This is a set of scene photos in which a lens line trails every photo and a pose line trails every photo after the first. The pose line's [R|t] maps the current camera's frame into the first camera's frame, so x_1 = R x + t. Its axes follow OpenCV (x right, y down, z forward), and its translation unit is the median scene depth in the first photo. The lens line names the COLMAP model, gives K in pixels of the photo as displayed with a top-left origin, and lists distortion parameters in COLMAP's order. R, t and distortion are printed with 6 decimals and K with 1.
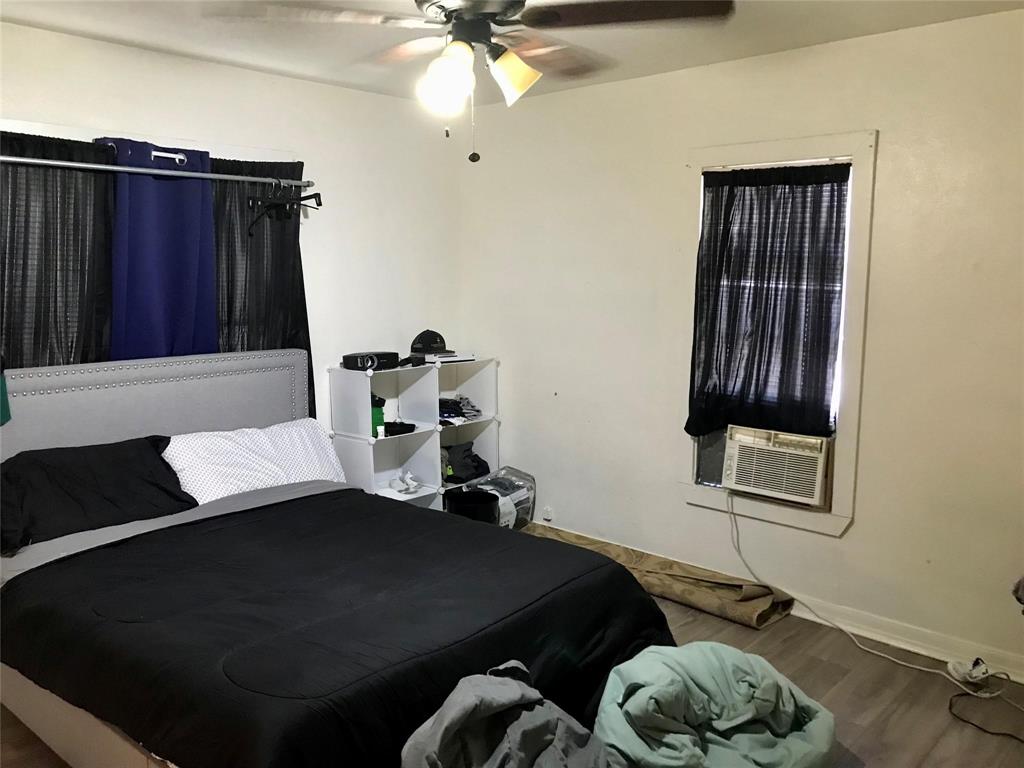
lens RADIAL K [[845.7, 0, 508.0], [0, 845.7, 368.7], [0, 0, 1]] dist [0.032902, -0.032965]
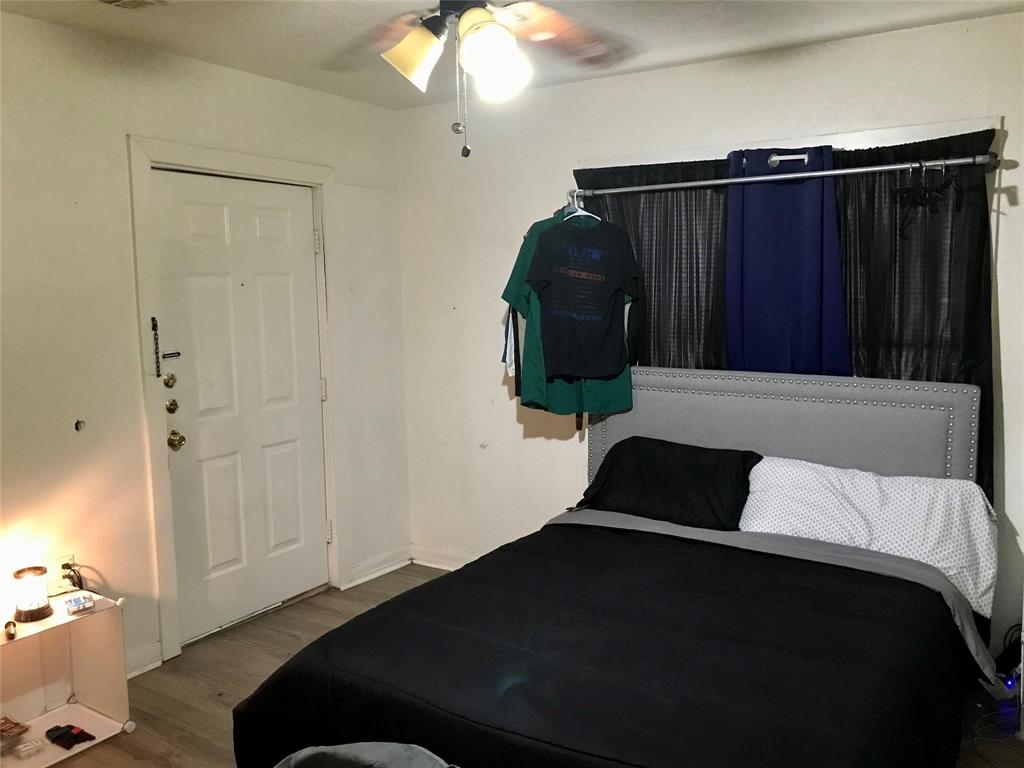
lens RADIAL K [[845.7, 0, 508.0], [0, 845.7, 368.7], [0, 0, 1]] dist [0.032902, -0.032965]
pose [[0.174180, 0.094742, -0.980145, 0.486576], [-0.105414, 0.991435, 0.077100, -0.061373], [0.979055, 0.089892, 0.182676, 0.553438]]
